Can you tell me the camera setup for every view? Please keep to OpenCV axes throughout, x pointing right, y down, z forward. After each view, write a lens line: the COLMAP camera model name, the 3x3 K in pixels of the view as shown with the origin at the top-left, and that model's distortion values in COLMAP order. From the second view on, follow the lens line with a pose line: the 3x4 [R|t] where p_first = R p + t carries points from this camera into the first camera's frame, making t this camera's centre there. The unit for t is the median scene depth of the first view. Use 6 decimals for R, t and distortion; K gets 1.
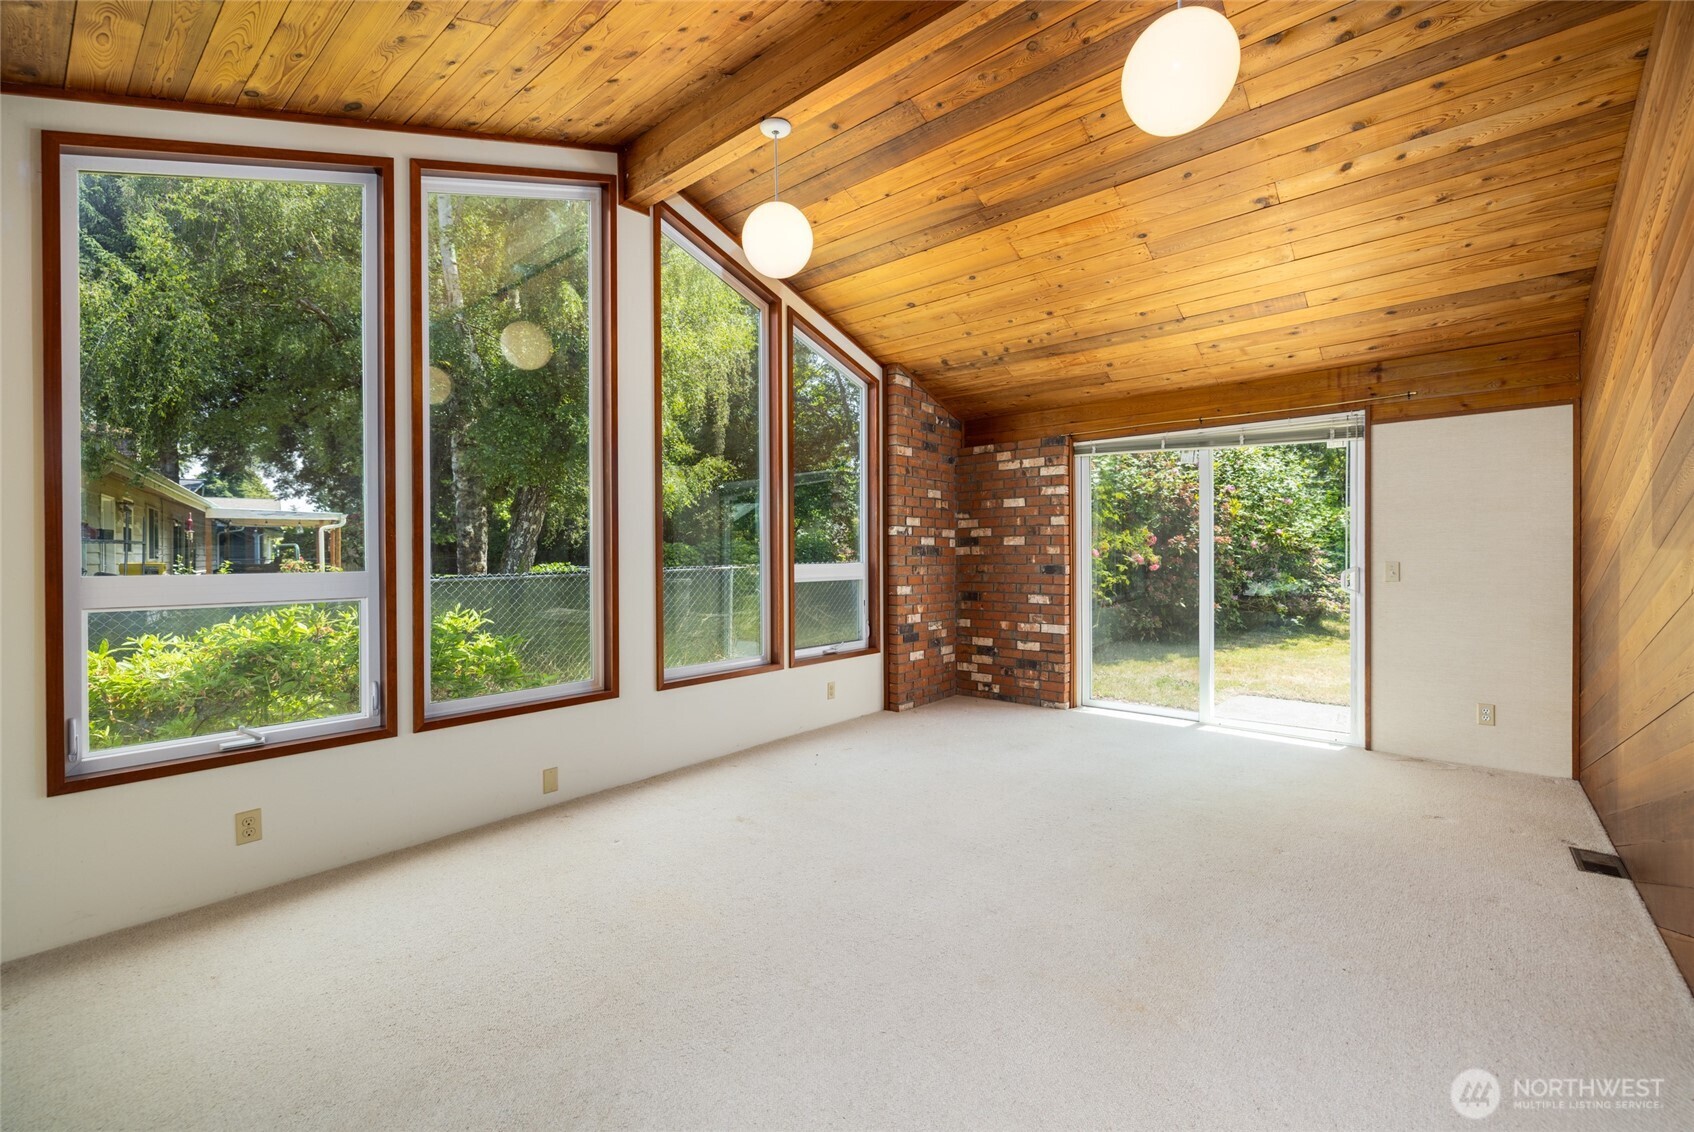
lens RADIAL K [[711.7, 0, 840.7], [0, 711.7, 561.1], [0, 0, 1]] dist [0.001475, 0.001118]
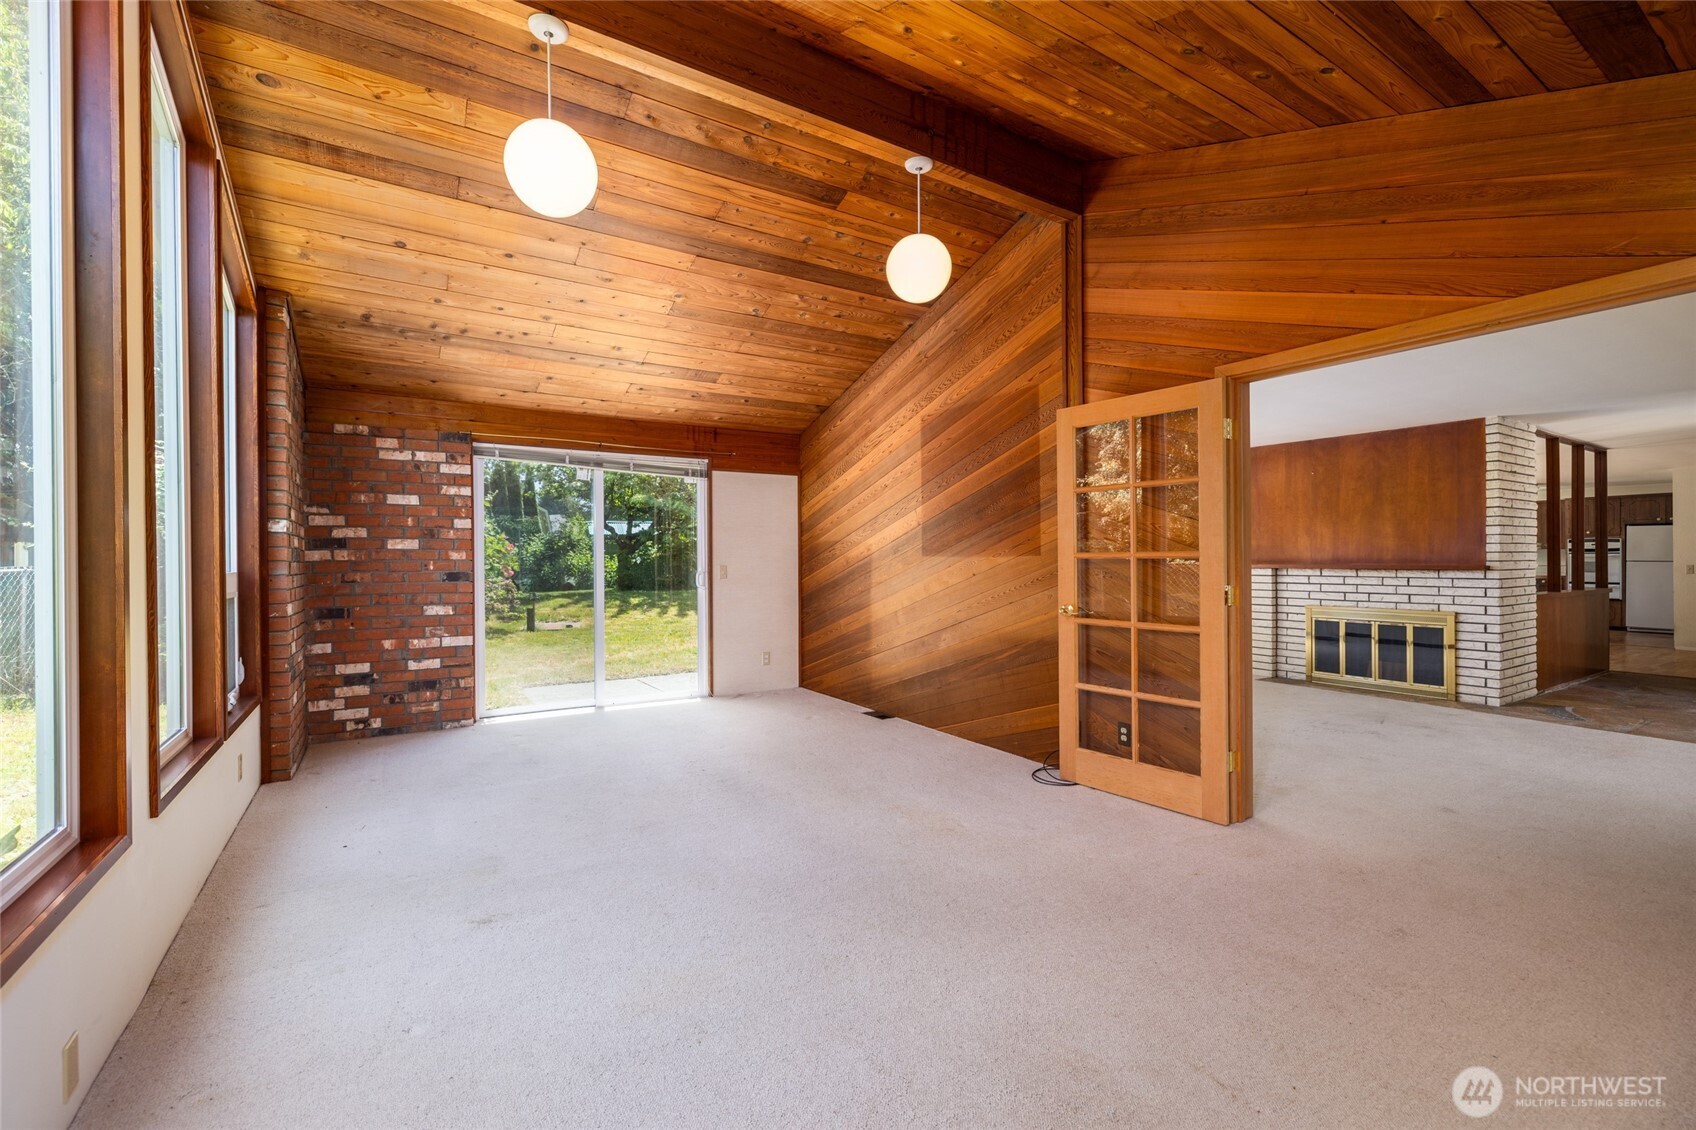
lens RADIAL K [[711.3, 0, 832.7], [0, 711.3, 554.6], [0, 0, 1]] dist [-0.001533, -0.000243]
pose [[0.305792, 0.010696, 0.952038, -0.420877], [0.010952, 0.999831, -0.014751, 0.002515], [-0.952035, 0.014938, 0.305623, 0.253018]]
